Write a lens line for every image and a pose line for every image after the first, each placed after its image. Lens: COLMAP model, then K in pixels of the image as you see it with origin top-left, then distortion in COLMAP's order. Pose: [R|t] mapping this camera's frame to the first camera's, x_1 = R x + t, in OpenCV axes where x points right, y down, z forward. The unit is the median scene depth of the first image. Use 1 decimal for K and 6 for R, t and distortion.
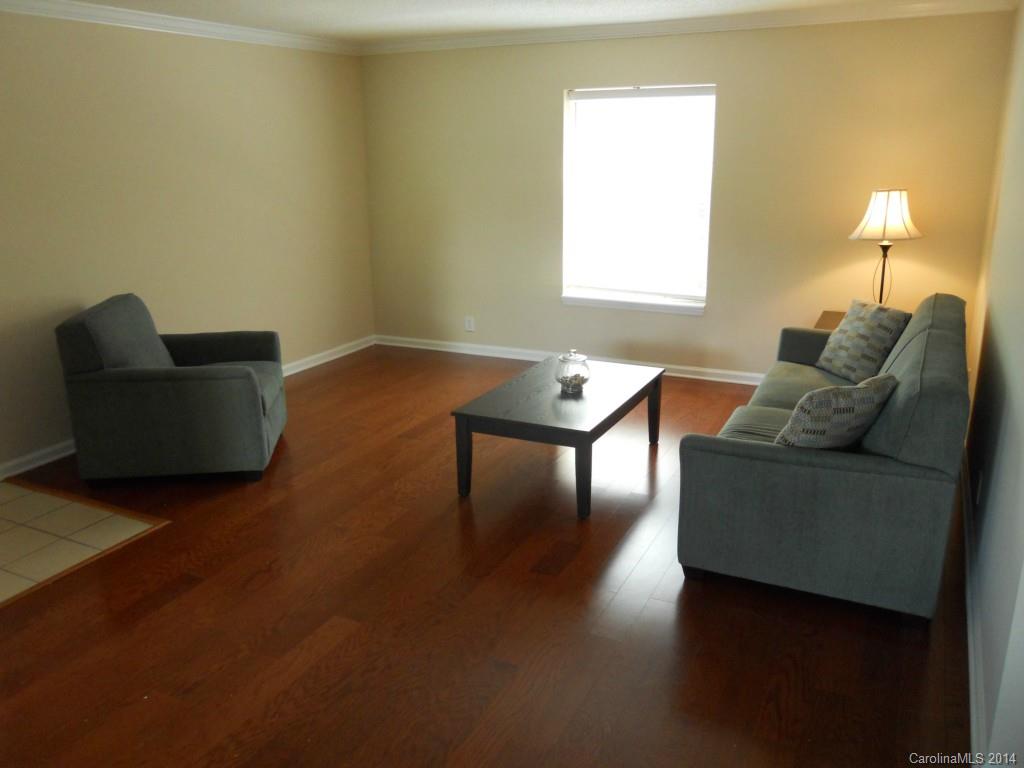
lens RADIAL K [[844.5, 0, 512.0], [0, 844.5, 384.0], [0, 0, 1]] dist [-0.009917, -0.007344]
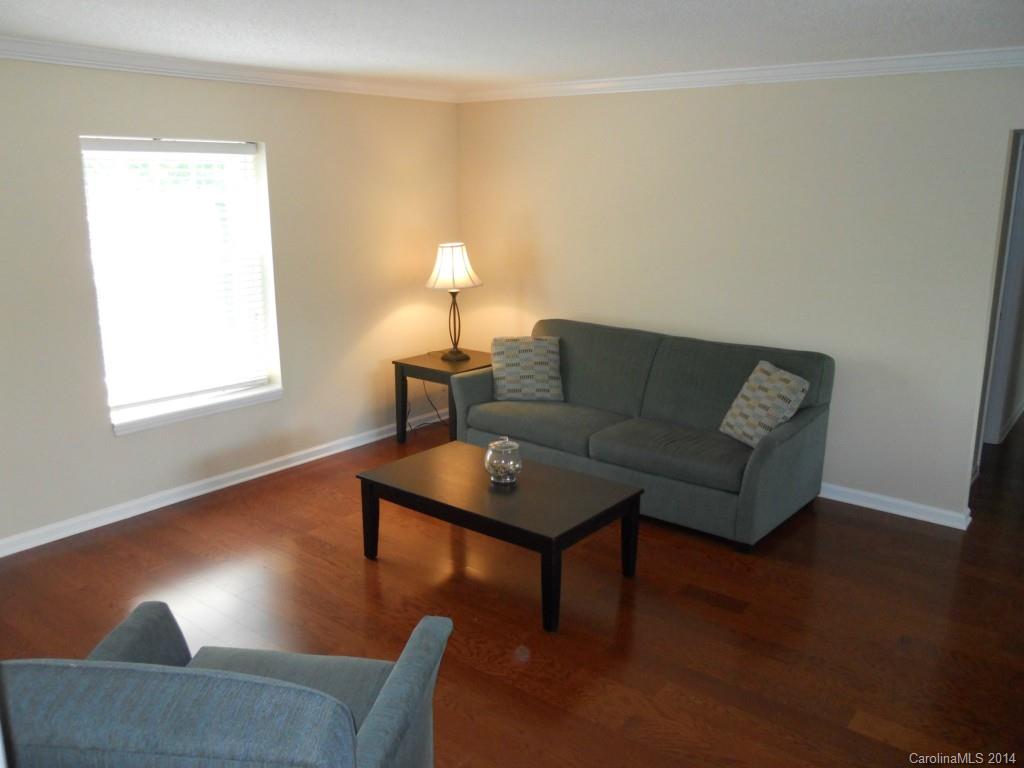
lens RADIAL K [[844.5, 0, 512.0], [0, 844.5, 384.0], [0, 0, 1]] dist [-0.009917, -0.007344]
pose [[0.216257, -0.208907, 0.953725, -0.657105], [0.264368, 0.952877, 0.148776, -0.188460], [-0.939863, 0.219960, 0.261295, 0.615784]]
